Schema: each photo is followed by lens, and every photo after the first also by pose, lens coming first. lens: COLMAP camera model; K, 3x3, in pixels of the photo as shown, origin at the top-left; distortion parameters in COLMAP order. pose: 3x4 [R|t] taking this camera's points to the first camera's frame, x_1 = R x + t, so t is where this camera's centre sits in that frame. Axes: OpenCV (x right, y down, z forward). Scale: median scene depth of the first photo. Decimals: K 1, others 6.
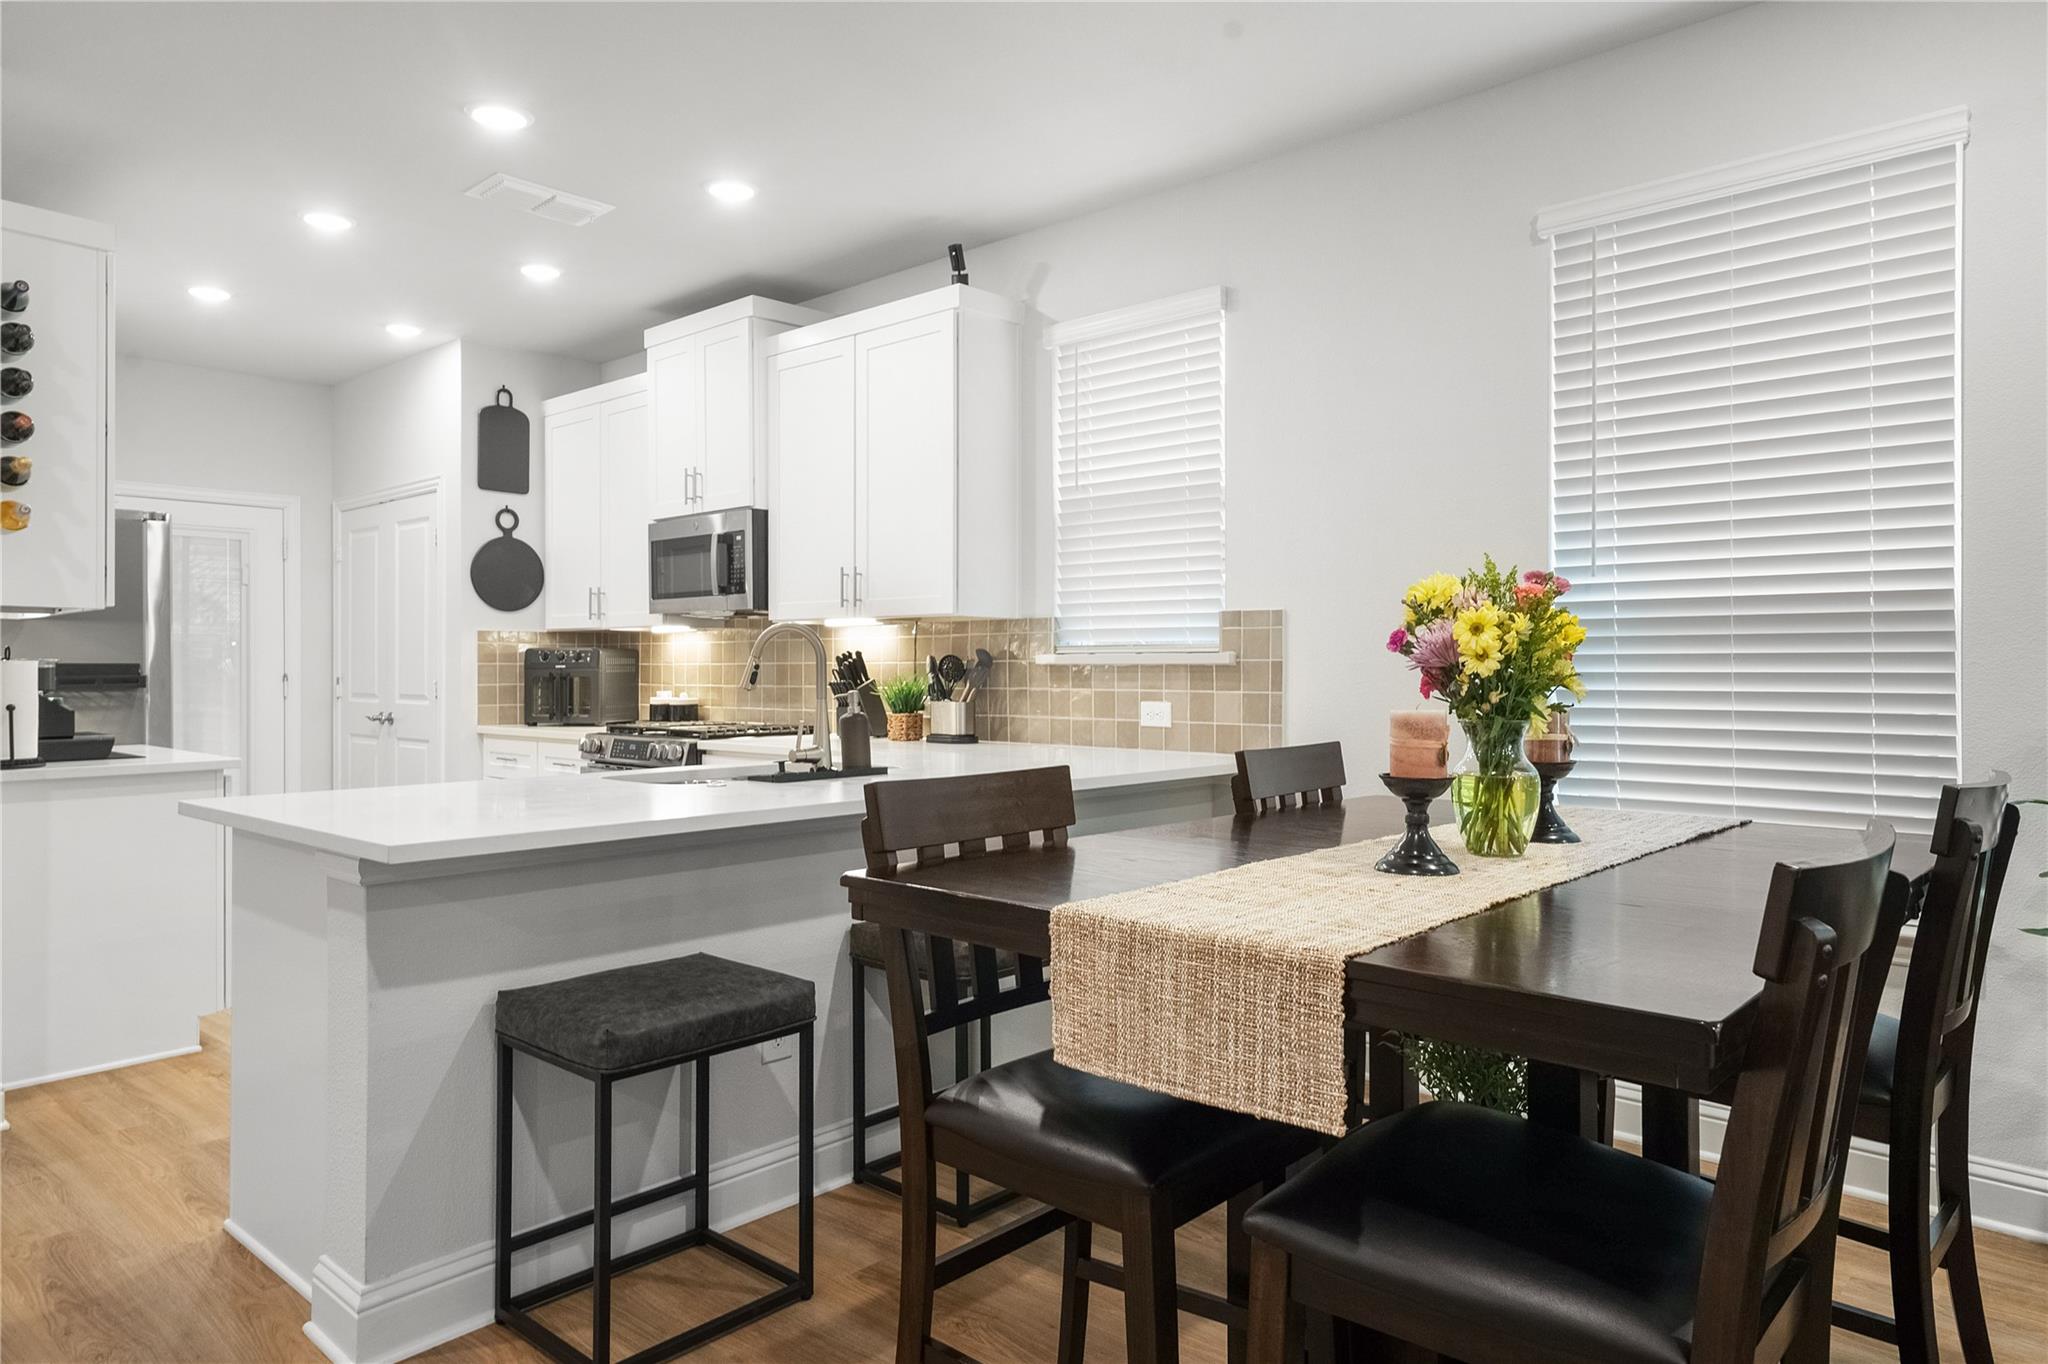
lens RADIAL K [[1263.2, 0, 1032.1], [0, 1263.2, 674.5], [0, 0, 1]] dist [0.009124, 0.000564]
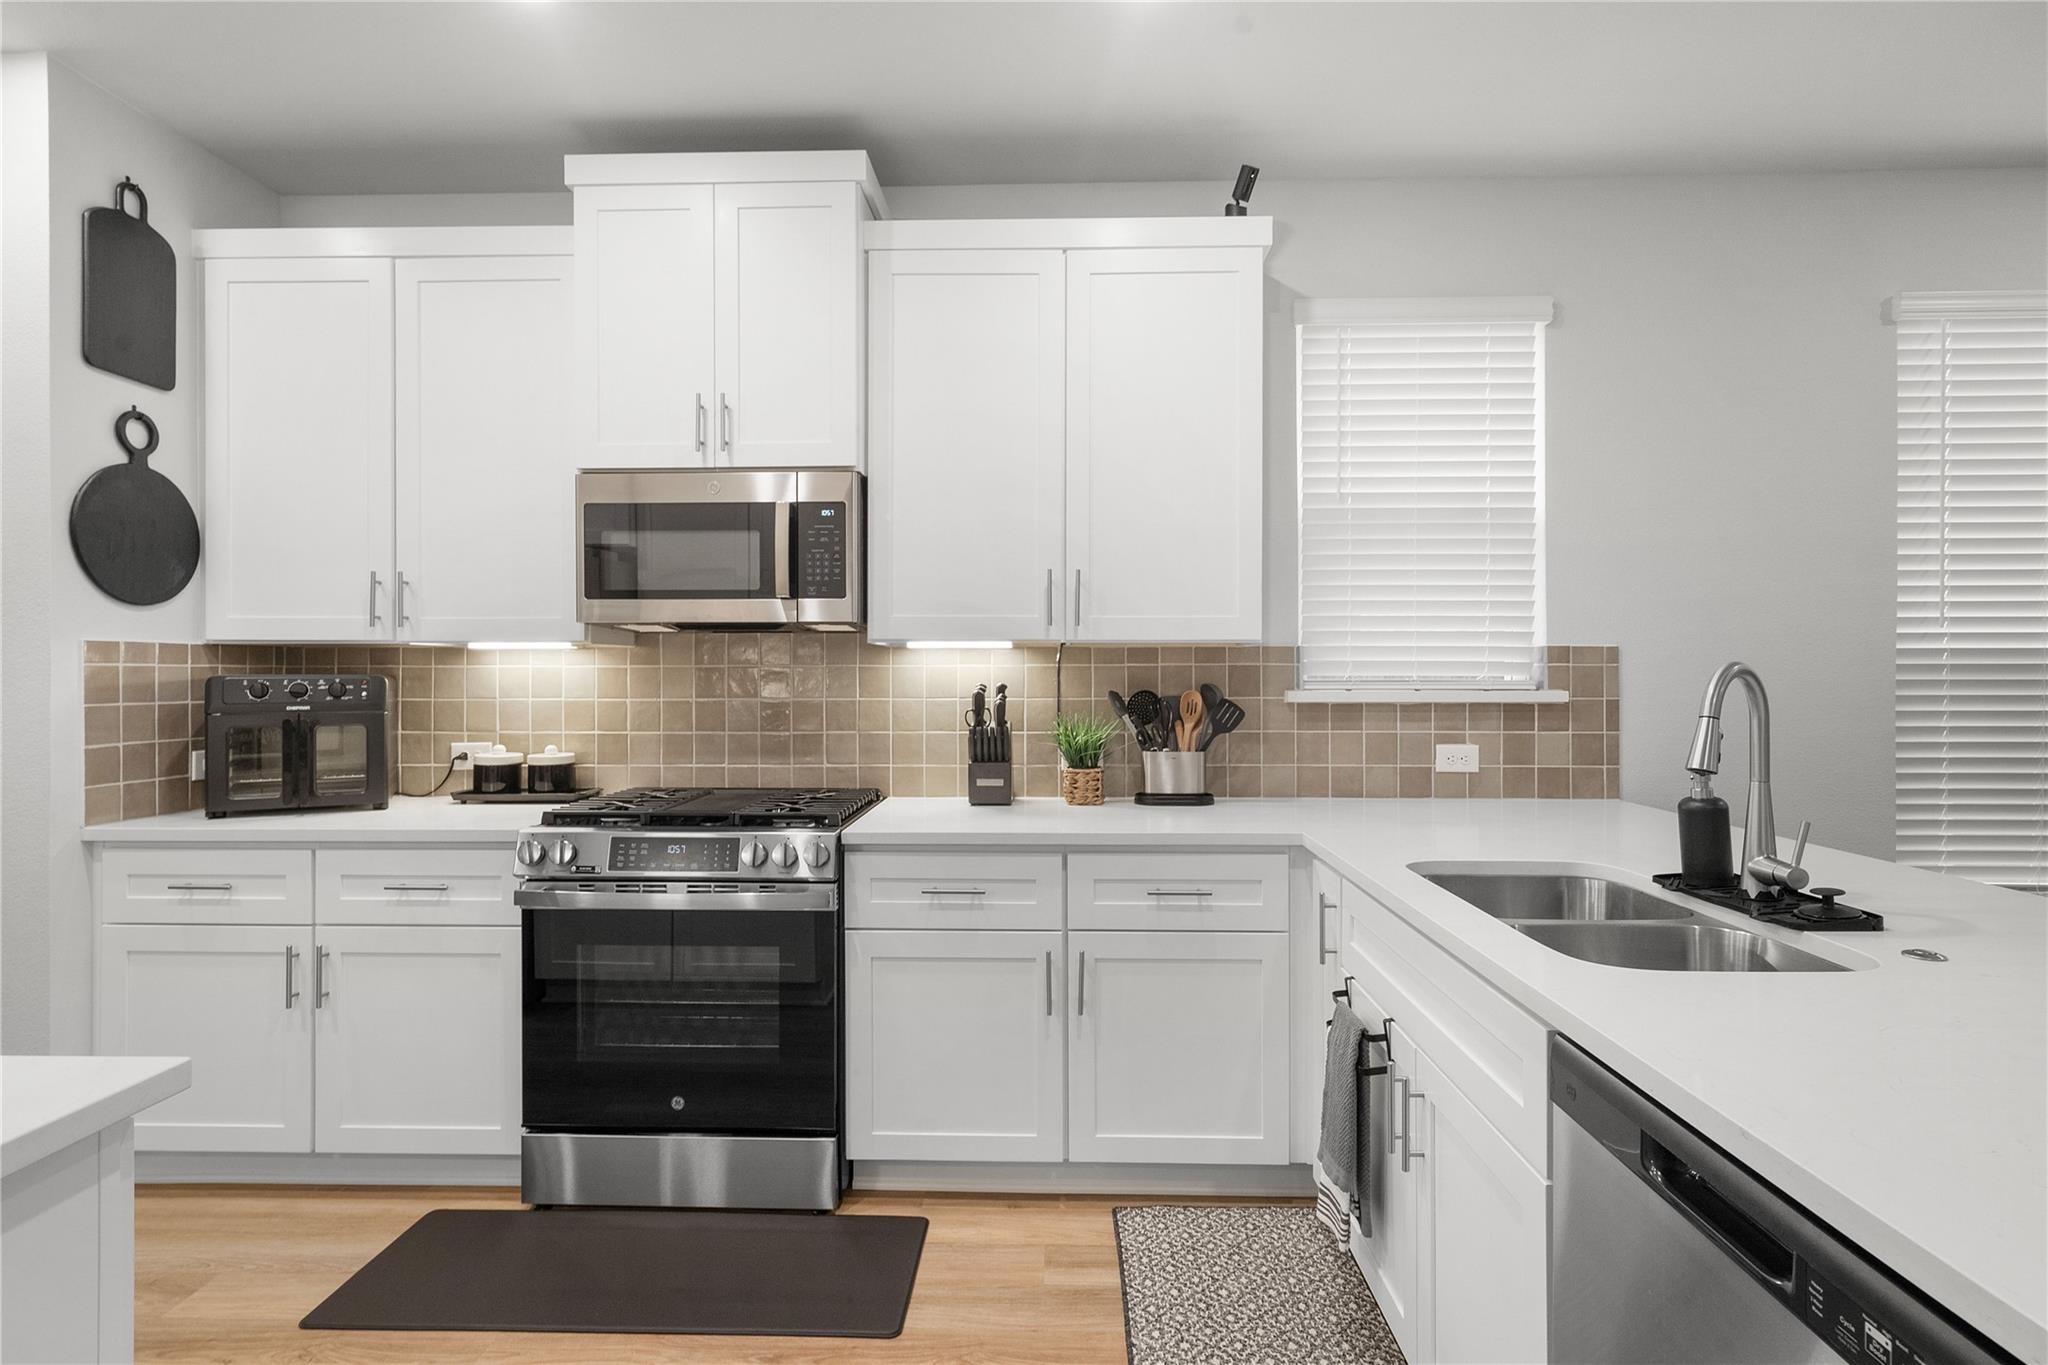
lens RADIAL K [[1044.1, 0, 1027.6], [0, 1044.1, 679.5], [0, 0, 1]] dist [0.003064, 0.002545]
pose [[0.766208, -0.001727, 0.642590, -0.498736], [0.003613, 0.999992, -0.001620, -0.020223], [-0.642582, 0.003563, 0.766209, 0.513737]]
